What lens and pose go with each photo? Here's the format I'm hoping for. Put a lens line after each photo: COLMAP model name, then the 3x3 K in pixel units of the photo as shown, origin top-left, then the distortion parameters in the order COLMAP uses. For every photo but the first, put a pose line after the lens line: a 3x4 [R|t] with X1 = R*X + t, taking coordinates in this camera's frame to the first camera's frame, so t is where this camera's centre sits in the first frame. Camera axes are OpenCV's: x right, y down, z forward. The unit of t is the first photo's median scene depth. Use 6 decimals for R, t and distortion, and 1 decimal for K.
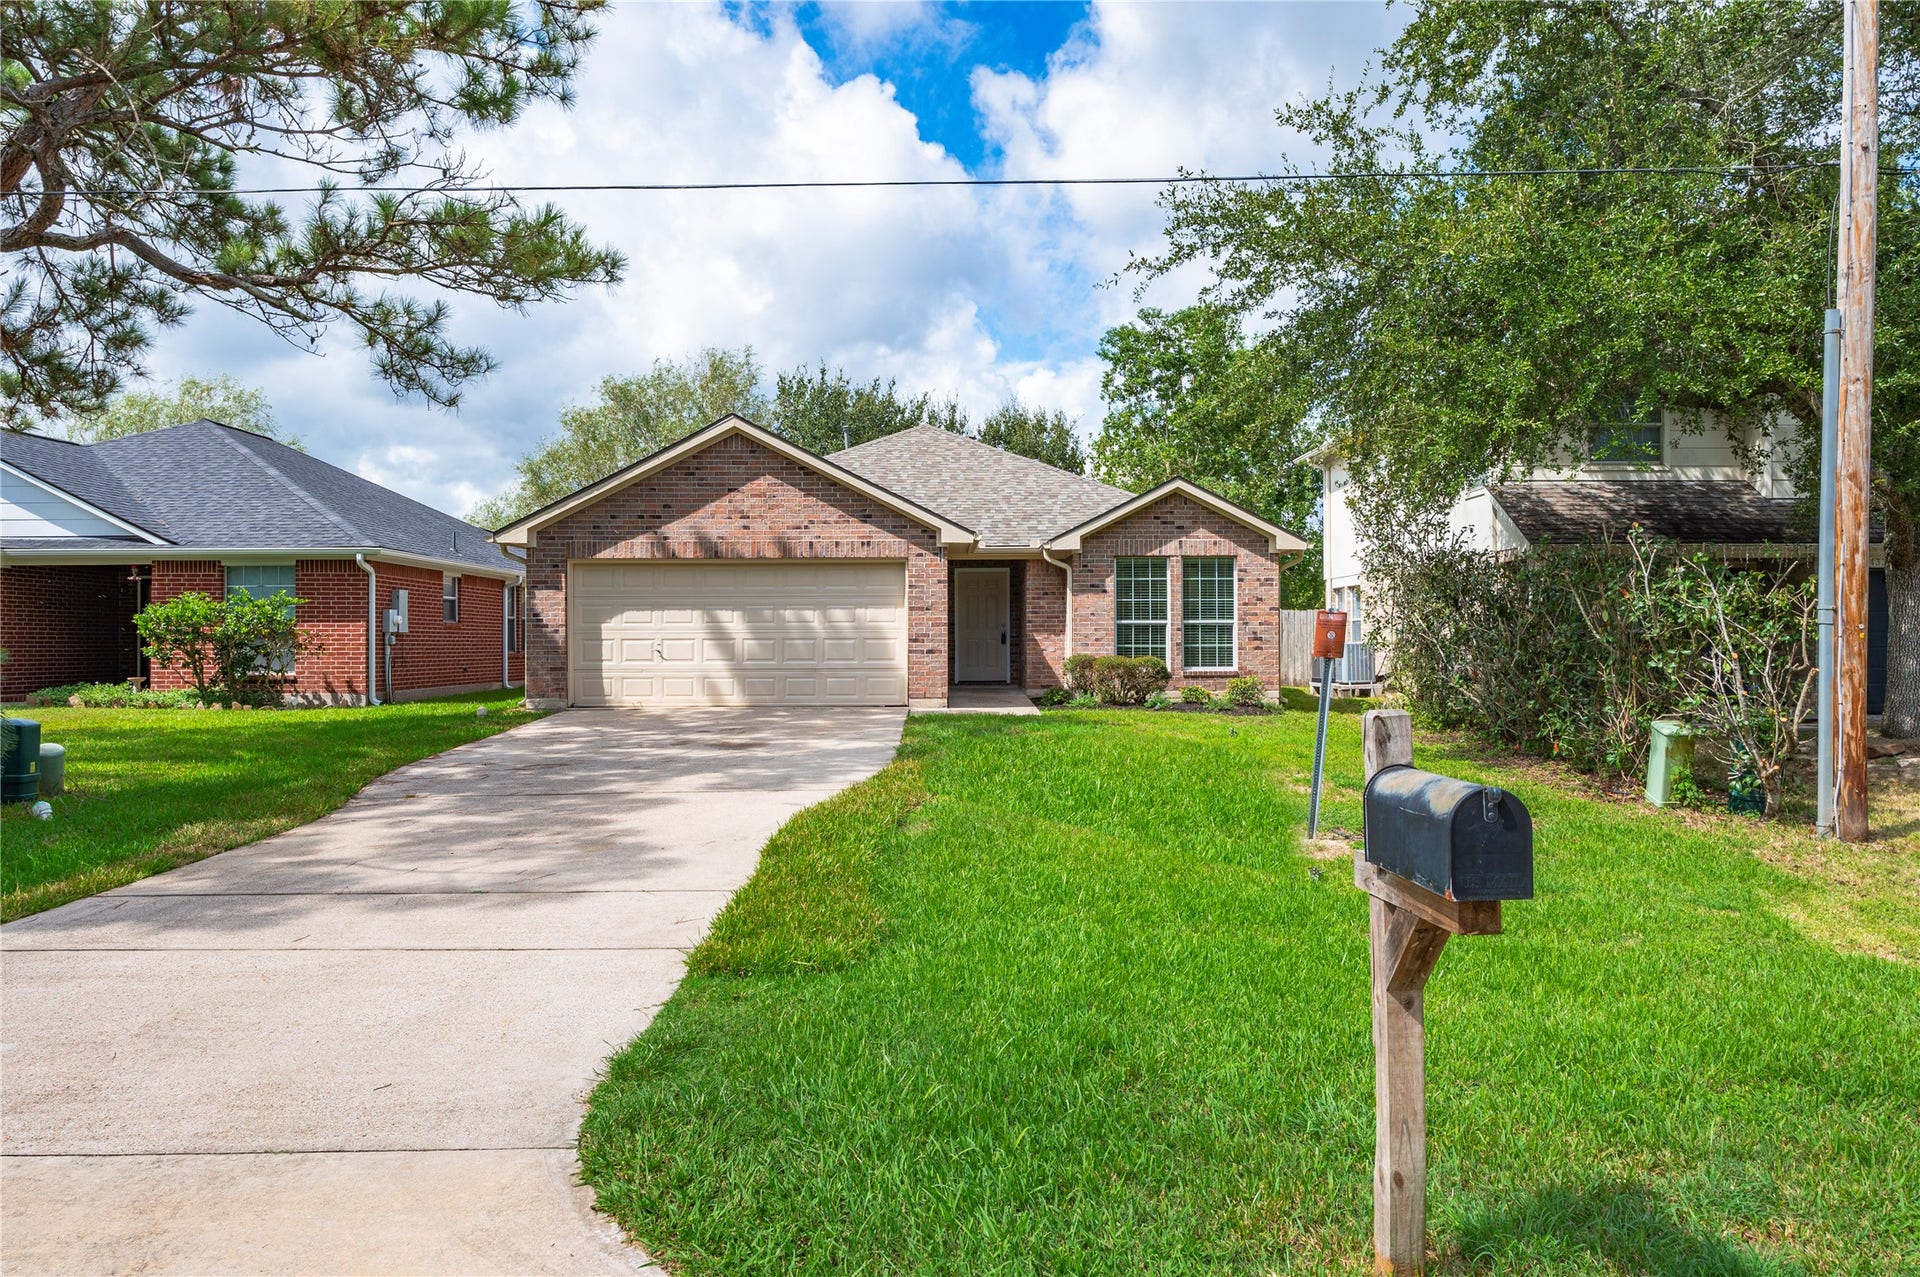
lens RADIAL K [[963.1, 0, 960.0], [0, 963.1, 638.5], [0, 0, 1]] dist [0.001713, 0.000717]
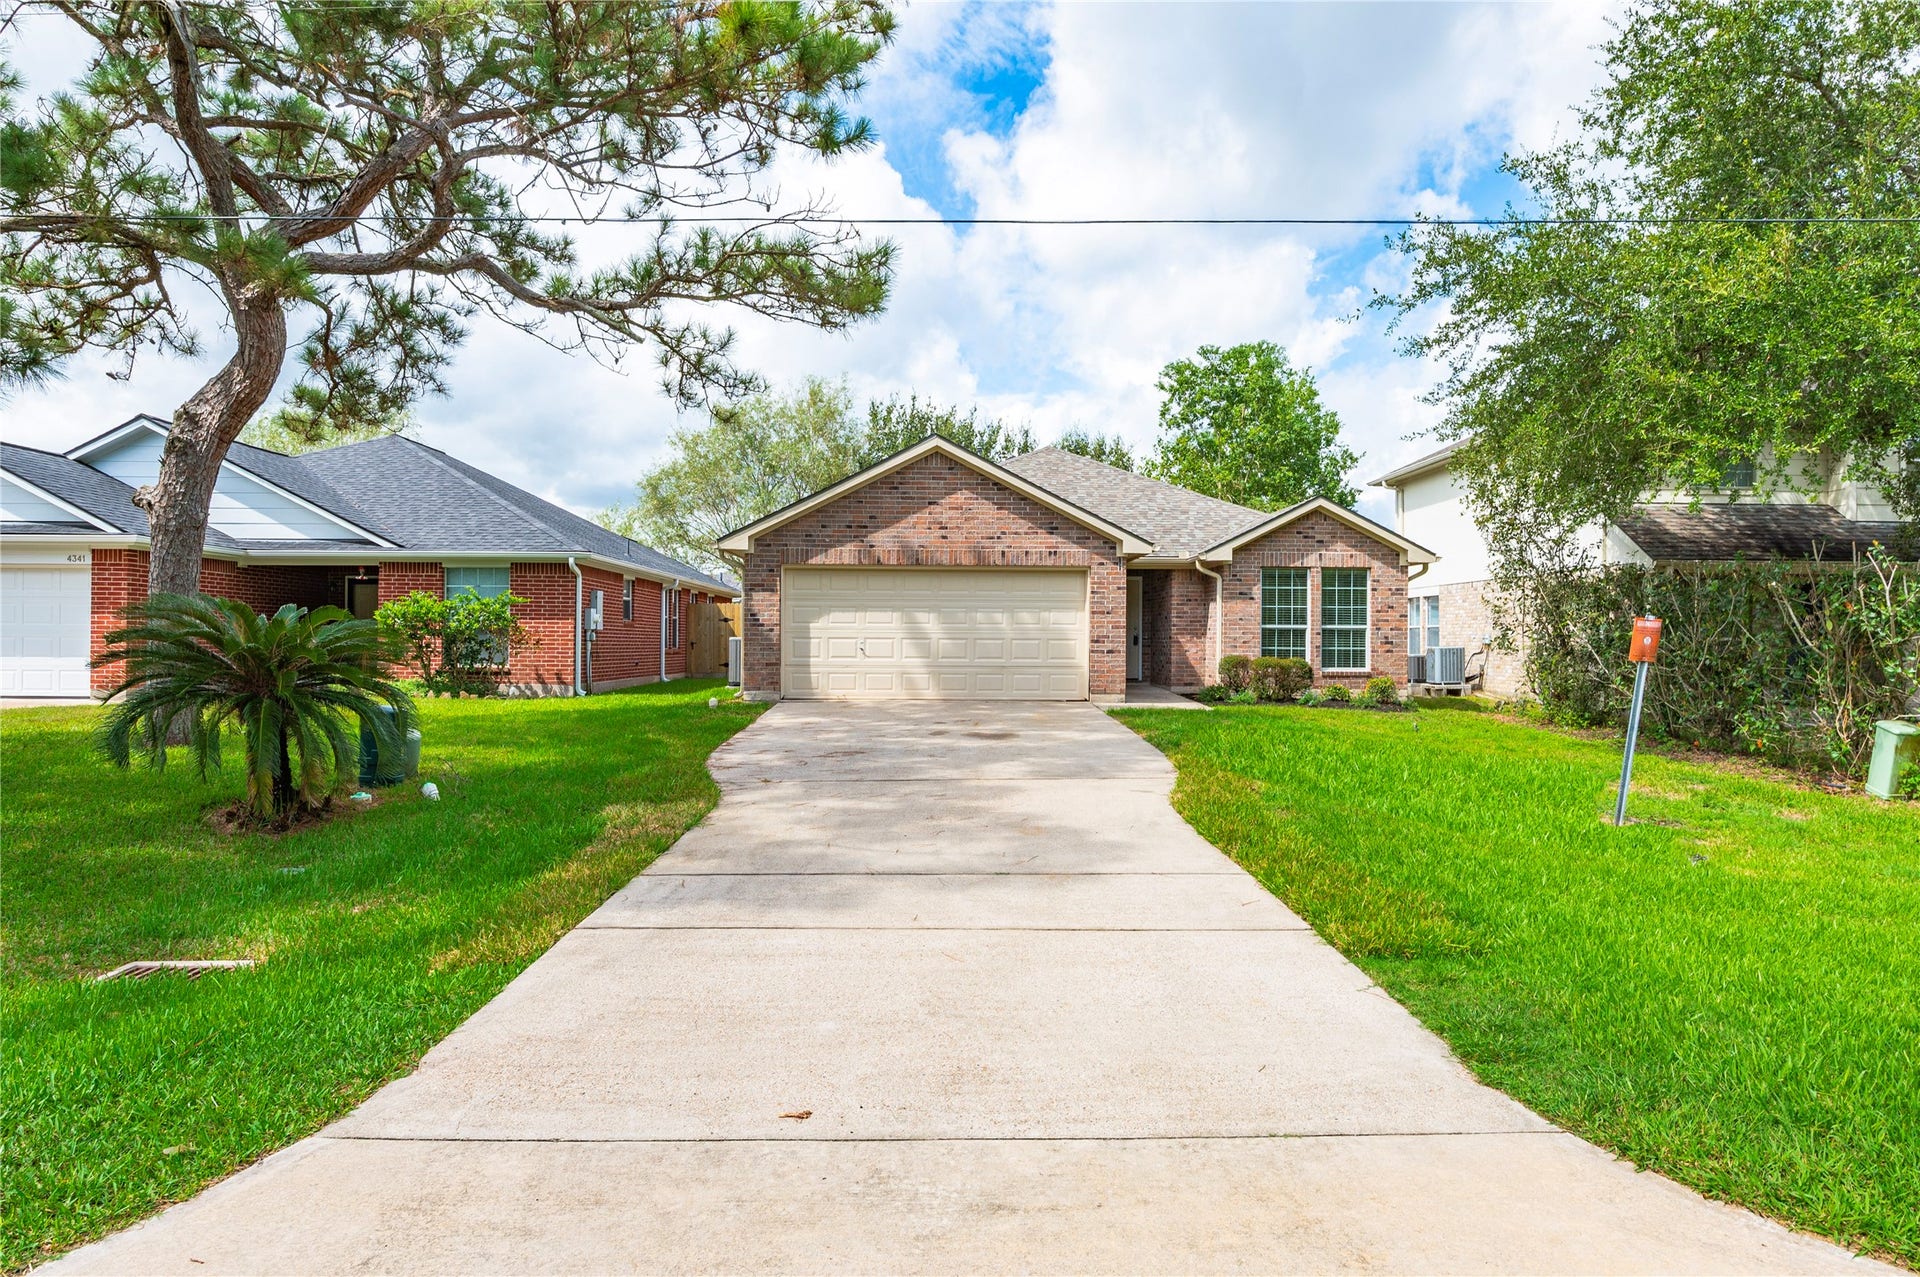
lens RADIAL K [[861.0, 0, 1003.7], [0, 861.0, 643.0], [0, 0, 1]] dist [0.001088, 0.000520]
pose [[0.999907, 0.009439, 0.009793, -0.145444], [-0.009479, 0.999947, 0.004005, 0.000939], [-0.009755, -0.004097, 0.999944, 0.012244]]
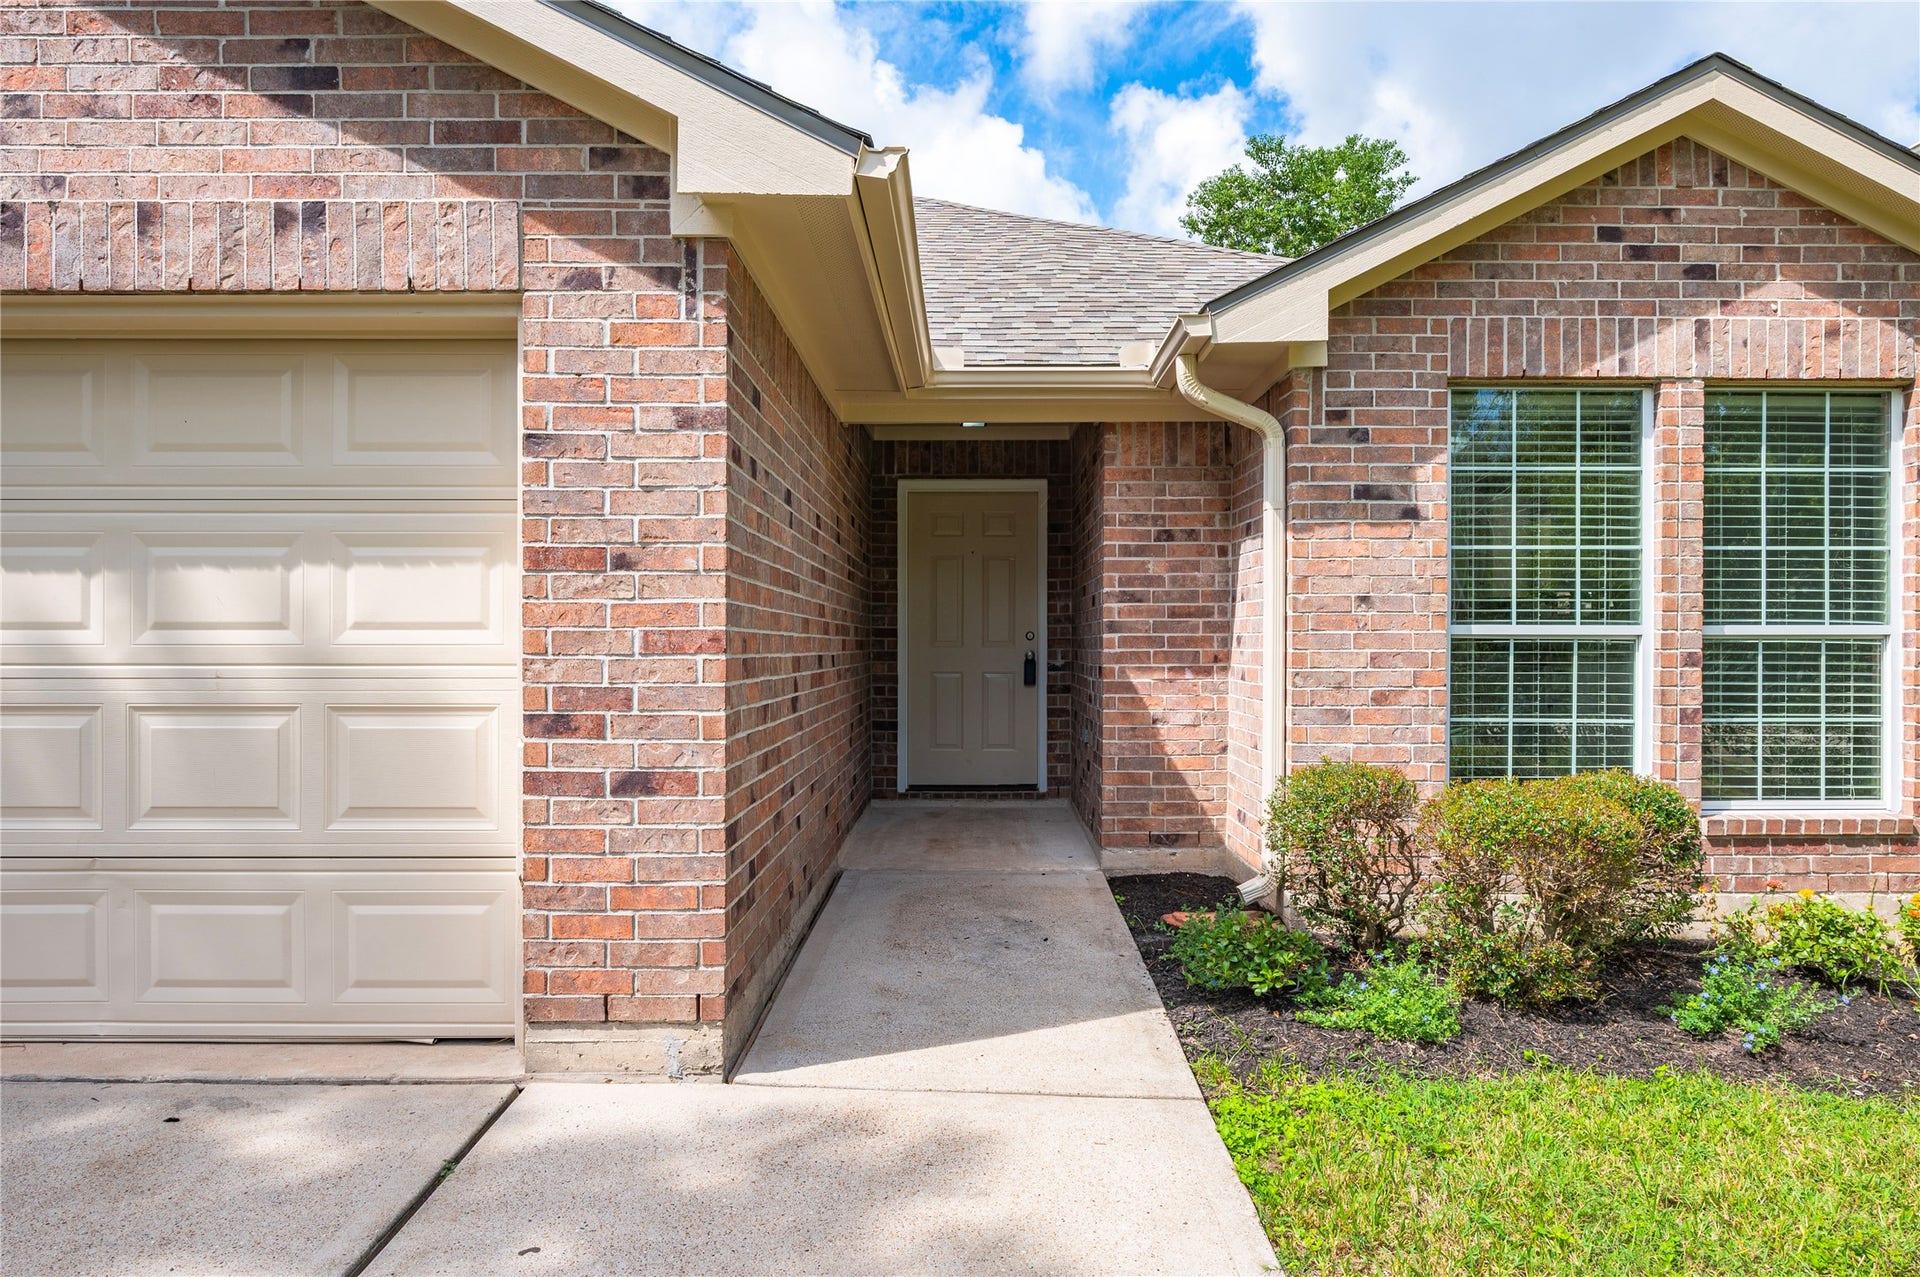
lens RADIAL K [[1172.4, 0, 986.4], [0, 1172.4, 654.3], [0, 0, 1]] dist [-0.001743, -0.000731]
pose [[0.999988, 0.004490, 0.002050, 0.034330], [-0.004508, 0.999951, 0.008860, -0.013052], [-0.002010, -0.008869, 0.999959, 0.685017]]
